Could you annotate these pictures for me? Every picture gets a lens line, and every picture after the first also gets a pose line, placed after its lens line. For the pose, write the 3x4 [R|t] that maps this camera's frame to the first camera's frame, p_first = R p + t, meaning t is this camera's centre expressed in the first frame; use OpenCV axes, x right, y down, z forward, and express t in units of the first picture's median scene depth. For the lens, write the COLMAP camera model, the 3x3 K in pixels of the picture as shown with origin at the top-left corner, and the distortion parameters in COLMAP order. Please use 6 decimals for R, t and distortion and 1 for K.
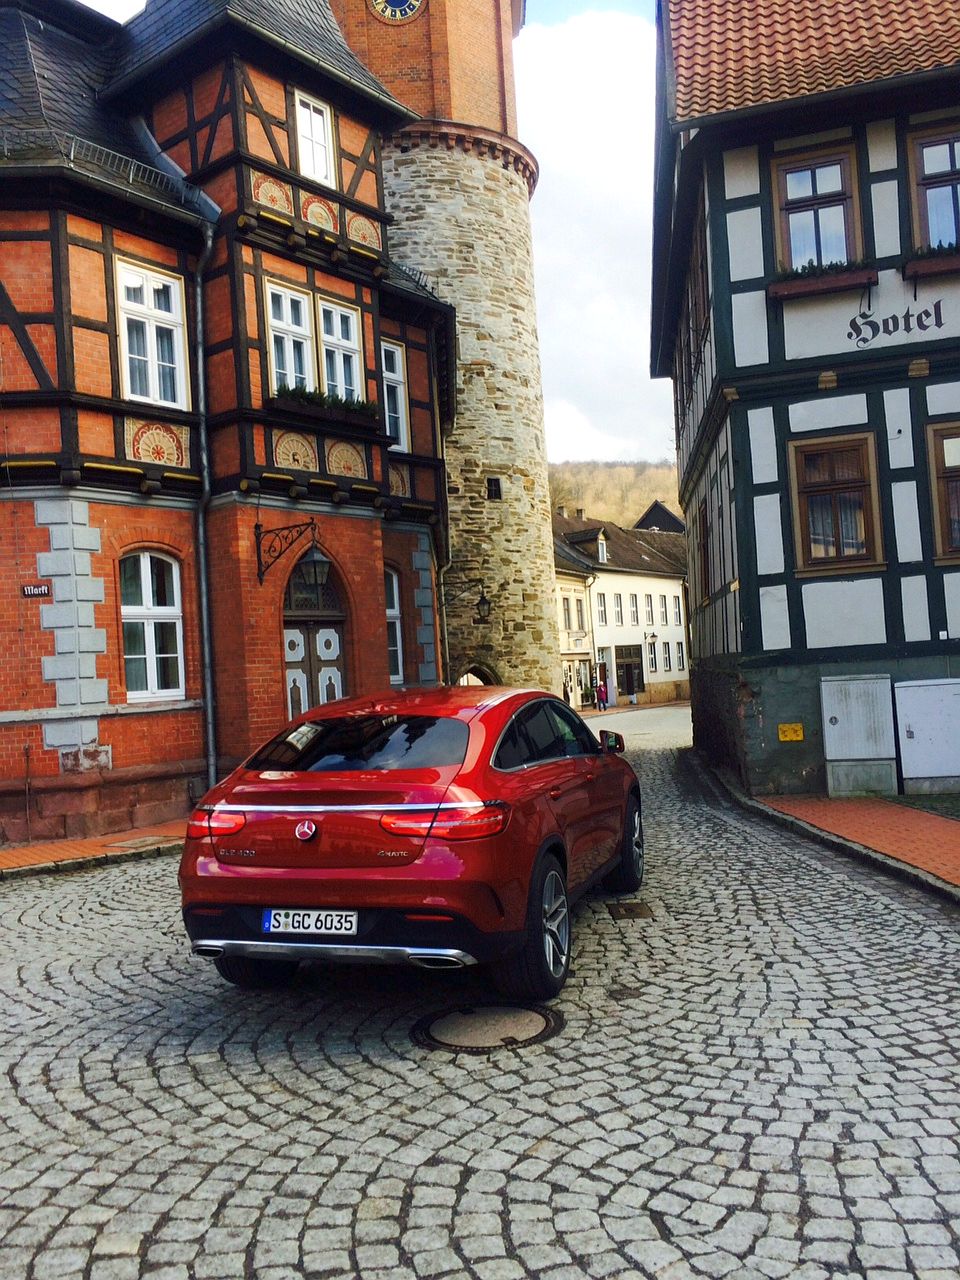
lens RADIAL K [[1098.5, 0, 480.0], [0, 1098.5, 640.0], [0, 0, 1]] dist [0.078550, -0.101026]
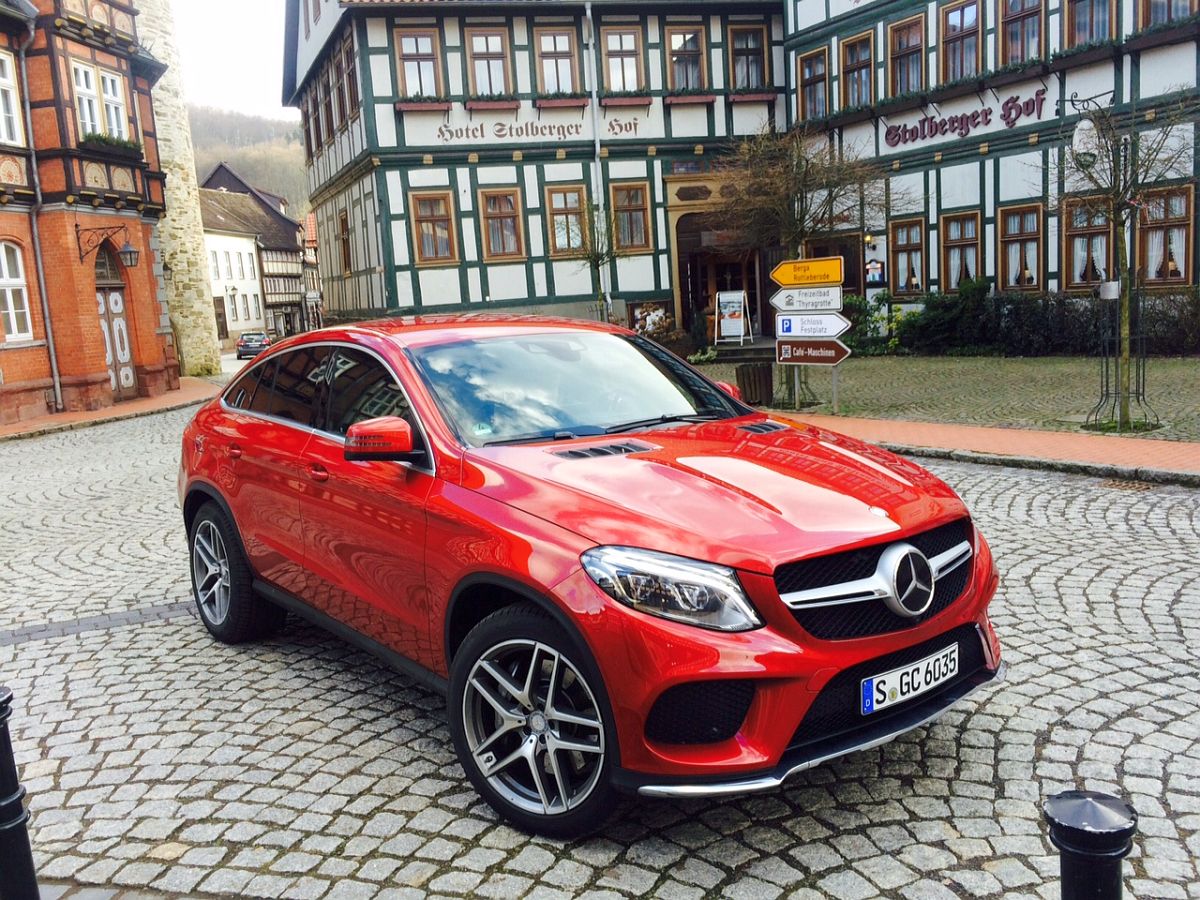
lens RADIAL K [[1029.9, 0, 587.3], [0, 1029.9, 446.7], [0, 0, 1]] dist [0.078550, -0.101026]
pose [[0.868675, -0.072858, 0.489995, -0.179574], [-0.001475, 0.988741, 0.149632, -0.009753], [-0.495380, -0.130704, 0.858787, -0.361831]]
